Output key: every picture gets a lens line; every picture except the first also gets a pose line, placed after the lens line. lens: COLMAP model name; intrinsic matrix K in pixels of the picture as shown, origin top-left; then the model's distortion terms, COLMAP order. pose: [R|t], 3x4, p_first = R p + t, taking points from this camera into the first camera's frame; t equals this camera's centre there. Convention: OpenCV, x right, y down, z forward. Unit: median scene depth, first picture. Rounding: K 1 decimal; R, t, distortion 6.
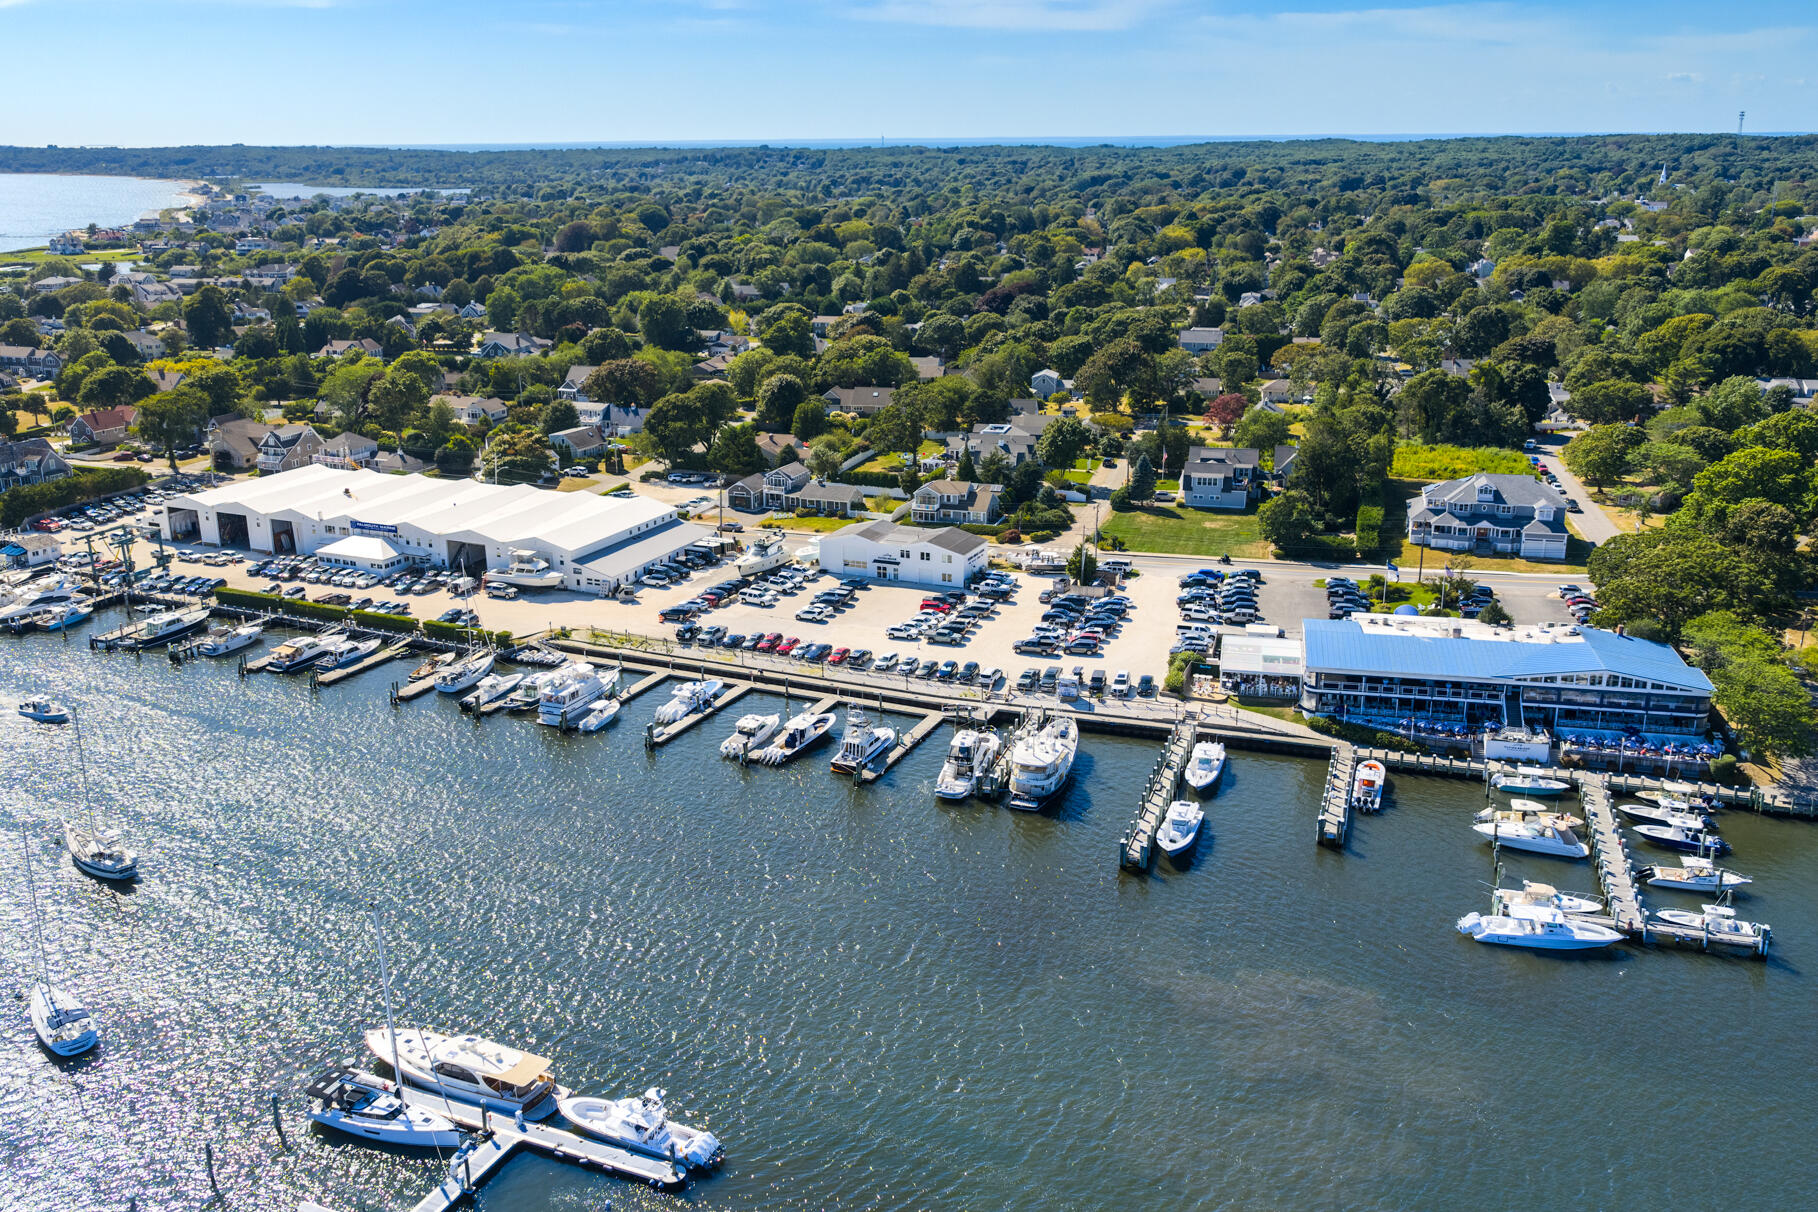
lens RADIAL K [[1500.4, 0, 909.0], [0, 1500.4, 606.0], [0, 0, 1]] dist [0.004053, 0.000476]
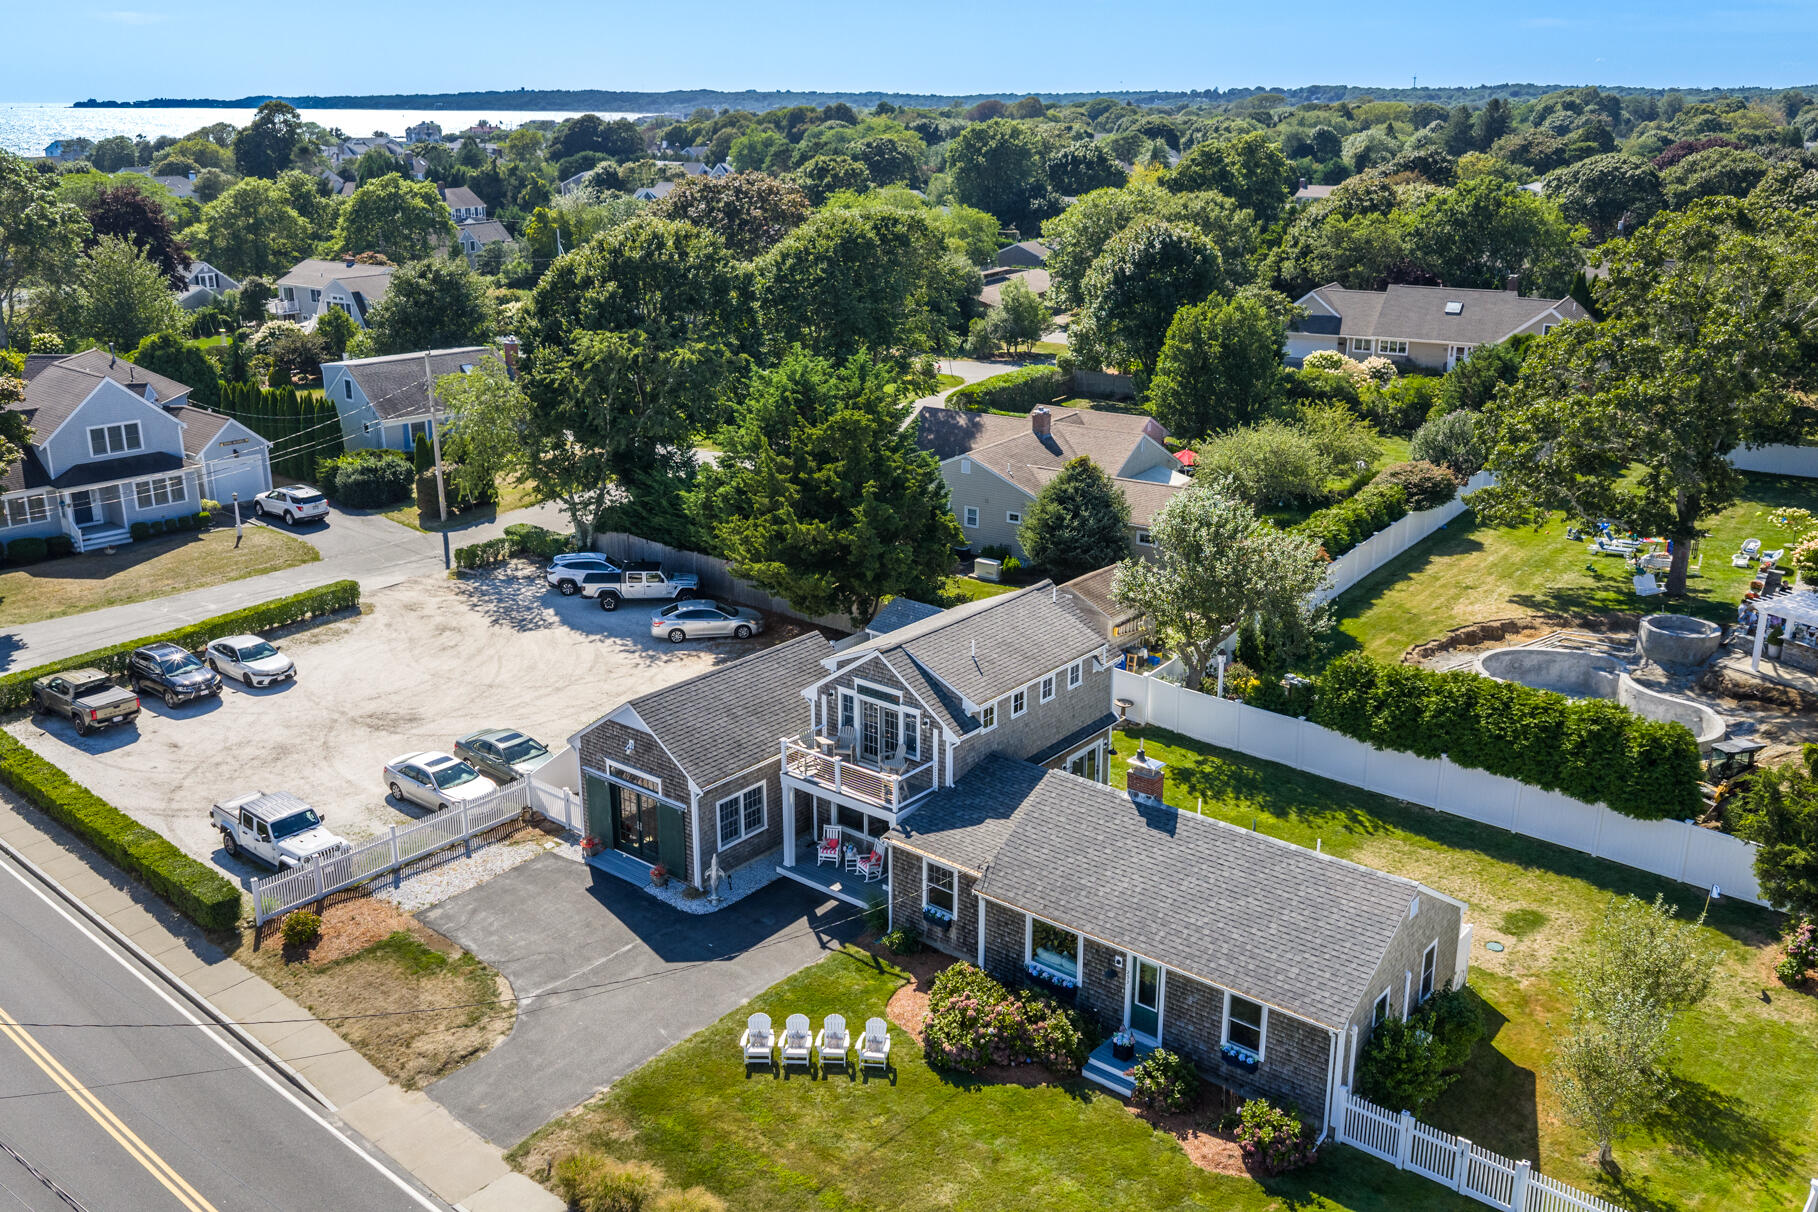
lens RADIAL K [[1500.4, 0, 909.0], [0, 1500.4, 606.0], [0, 0, 1]] dist [0.004053, 0.000476]
pose [[0.948652, 0.103278, -0.298986, -0.034754], [-0.096455, 0.994630, 0.037530, -0.087984], [0.301256, -0.006764, 0.953519, 0.742855]]
